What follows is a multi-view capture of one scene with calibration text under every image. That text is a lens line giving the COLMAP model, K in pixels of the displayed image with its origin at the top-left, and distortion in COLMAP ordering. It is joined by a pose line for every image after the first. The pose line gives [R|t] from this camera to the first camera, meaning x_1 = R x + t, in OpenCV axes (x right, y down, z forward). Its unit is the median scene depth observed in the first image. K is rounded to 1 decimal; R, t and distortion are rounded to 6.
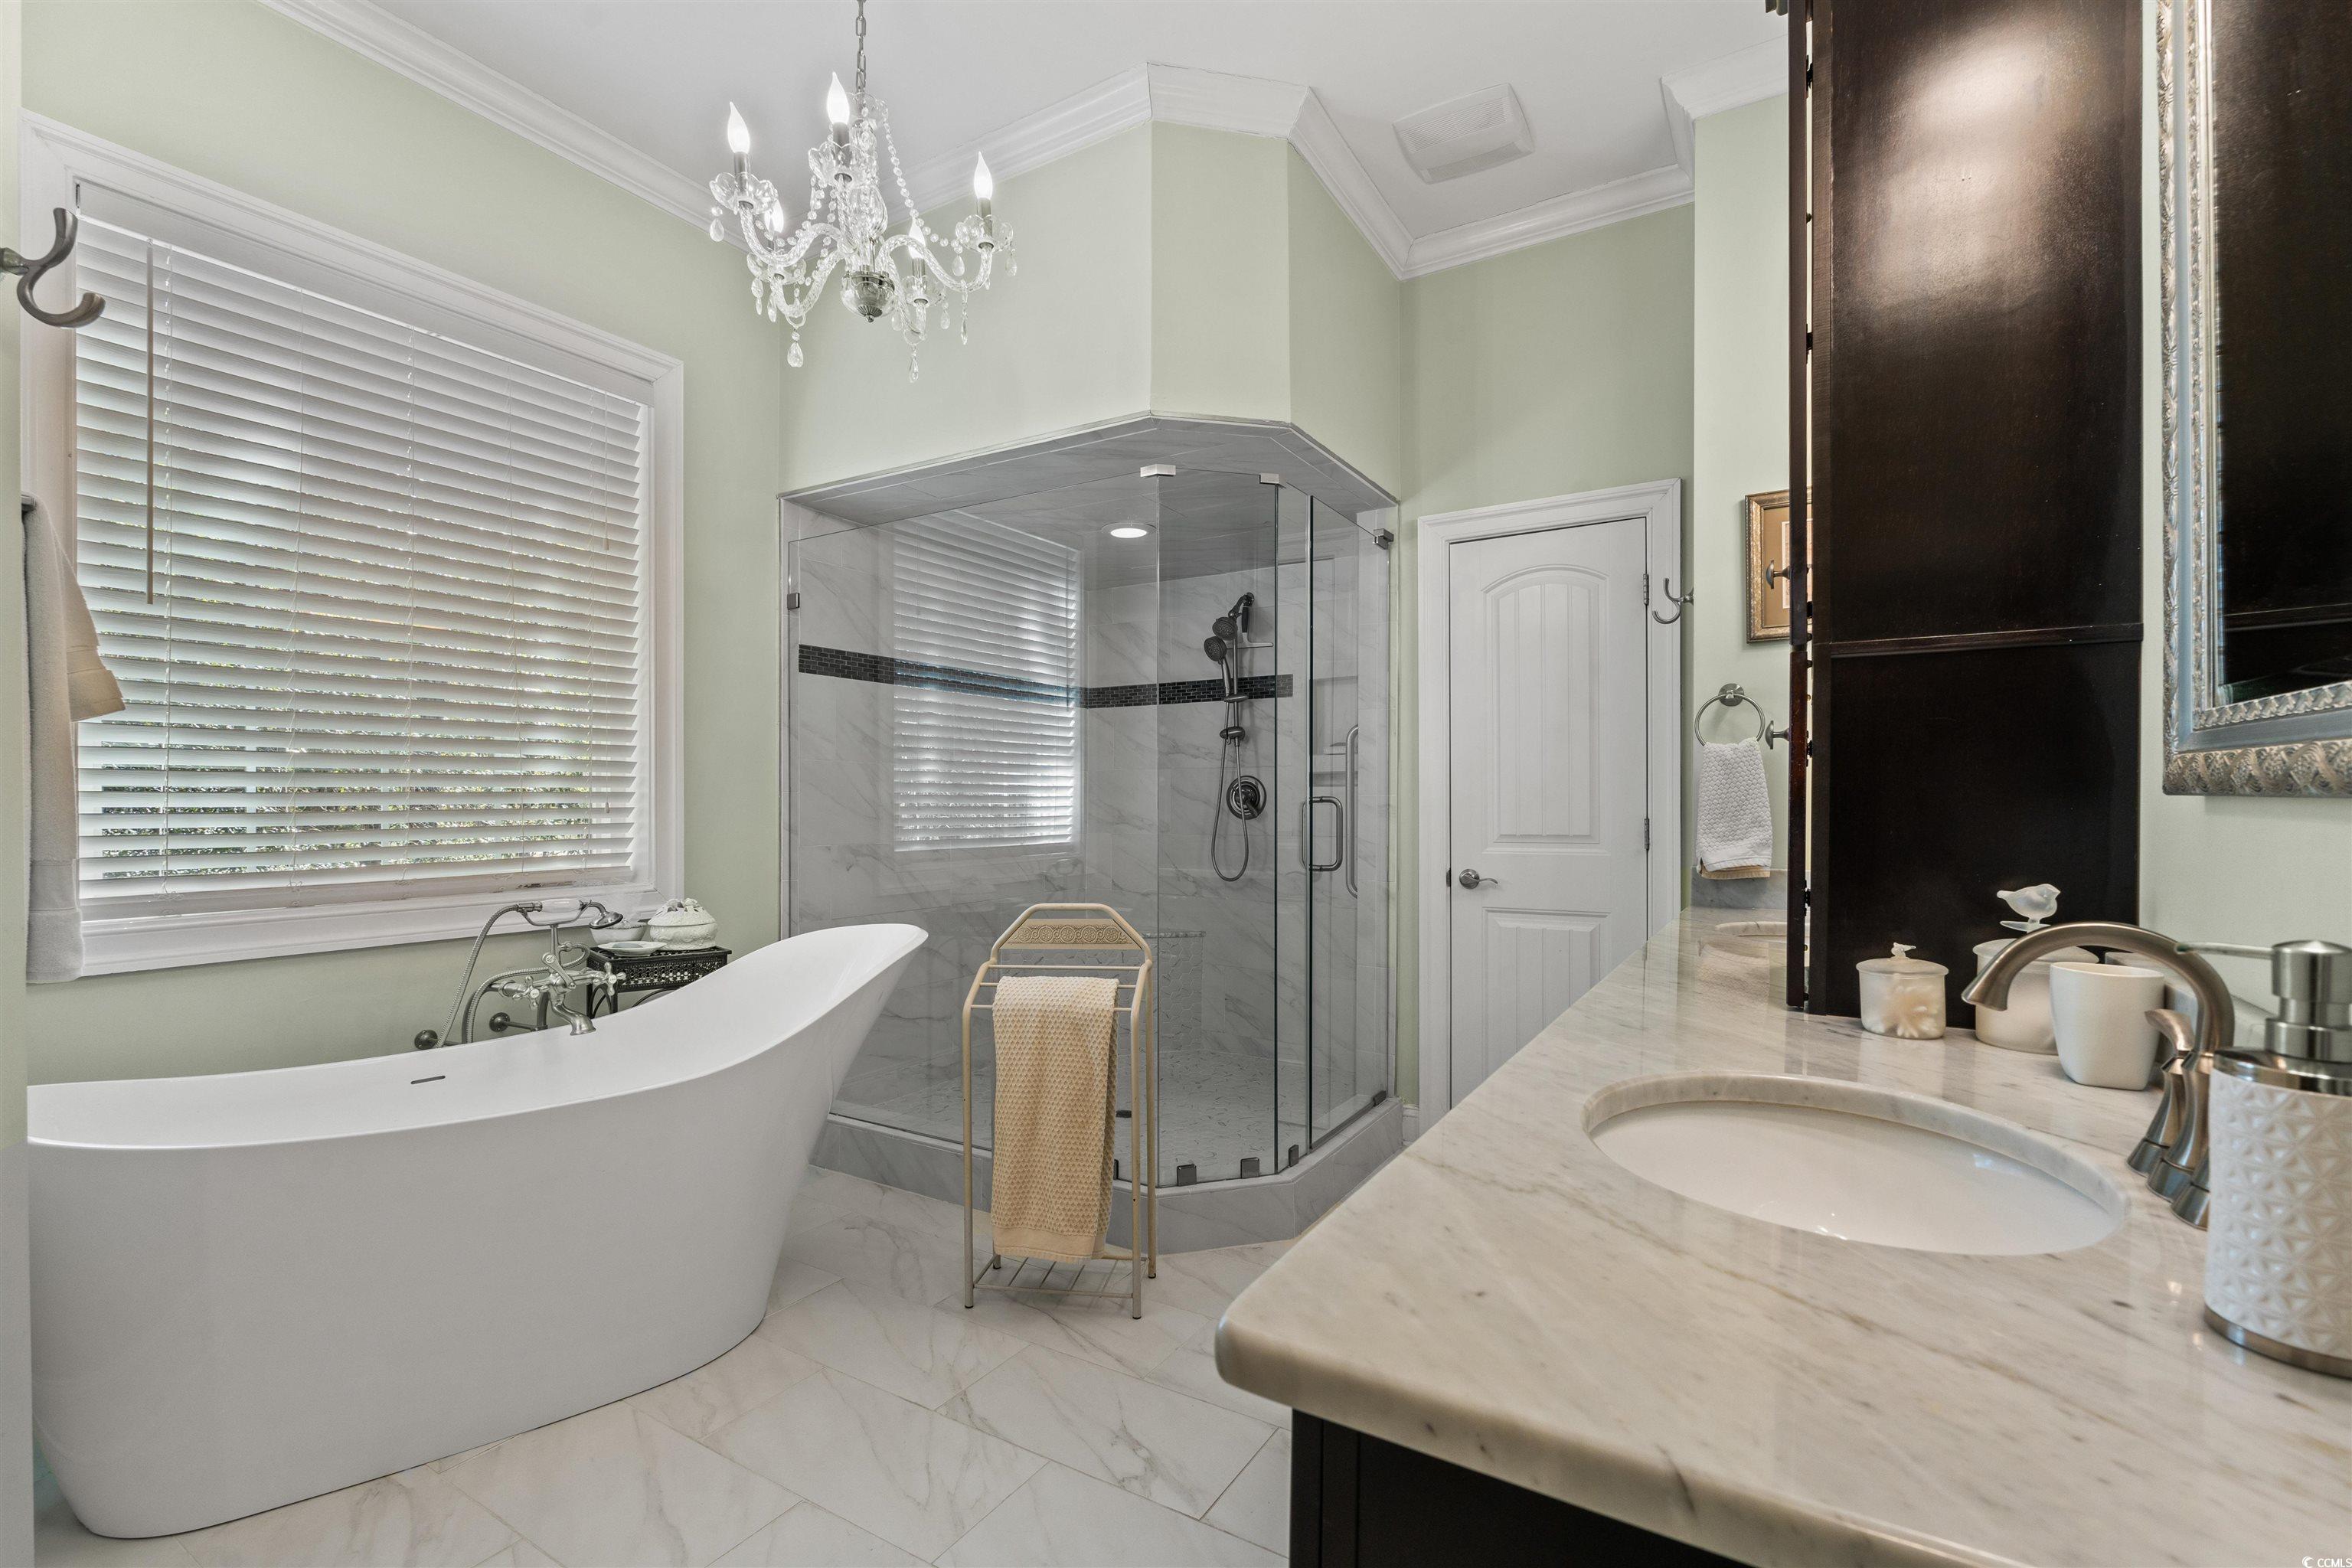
lens RADIAL K [[1040.3, 0, 1184.1], [0, 1040.3, 804.0], [0, 0, 1]] dist [0.000801, 0.001538]
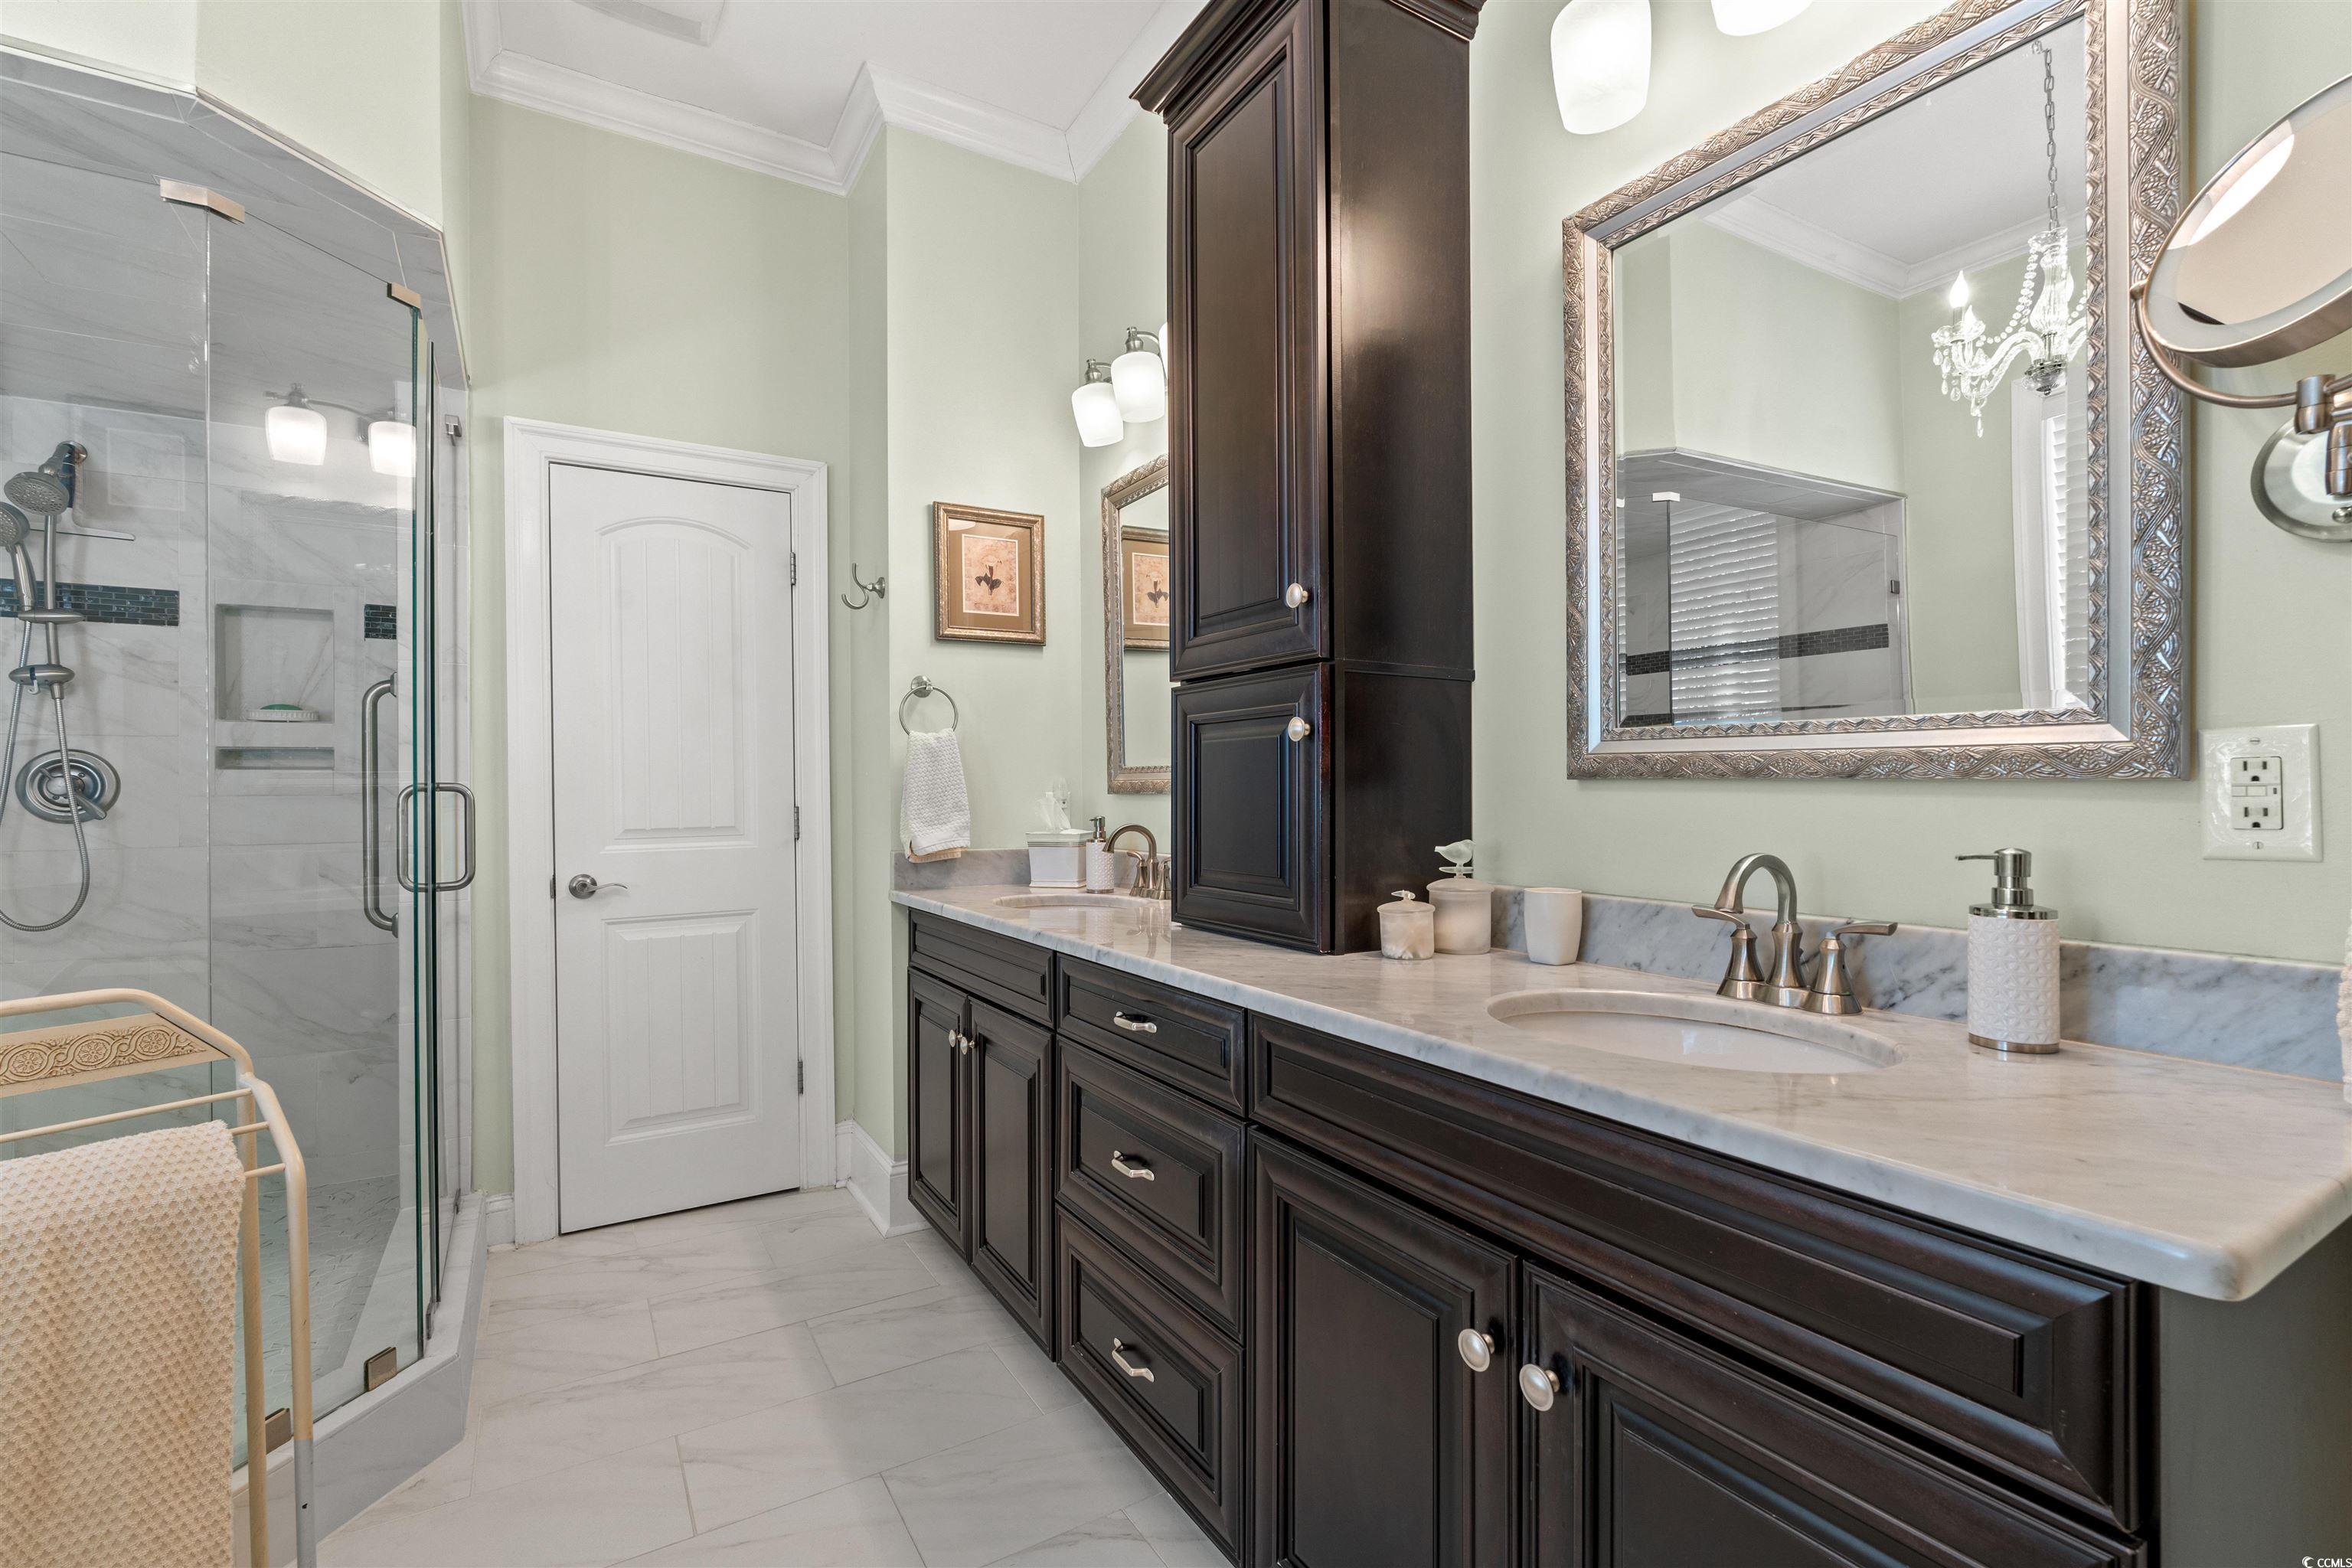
lens RADIAL K [[1040.3, 0, 1177.9], [0, 1040.3, 780.7], [0, 0, 1]] dist [0.000801, 0.001538]
pose [[0.466109, 0.004037, 0.884718, -0.282814], [0.007824, 0.999932, -0.008685, 0.001060], [-0.884693, 0.010970, 0.466046, 0.280111]]
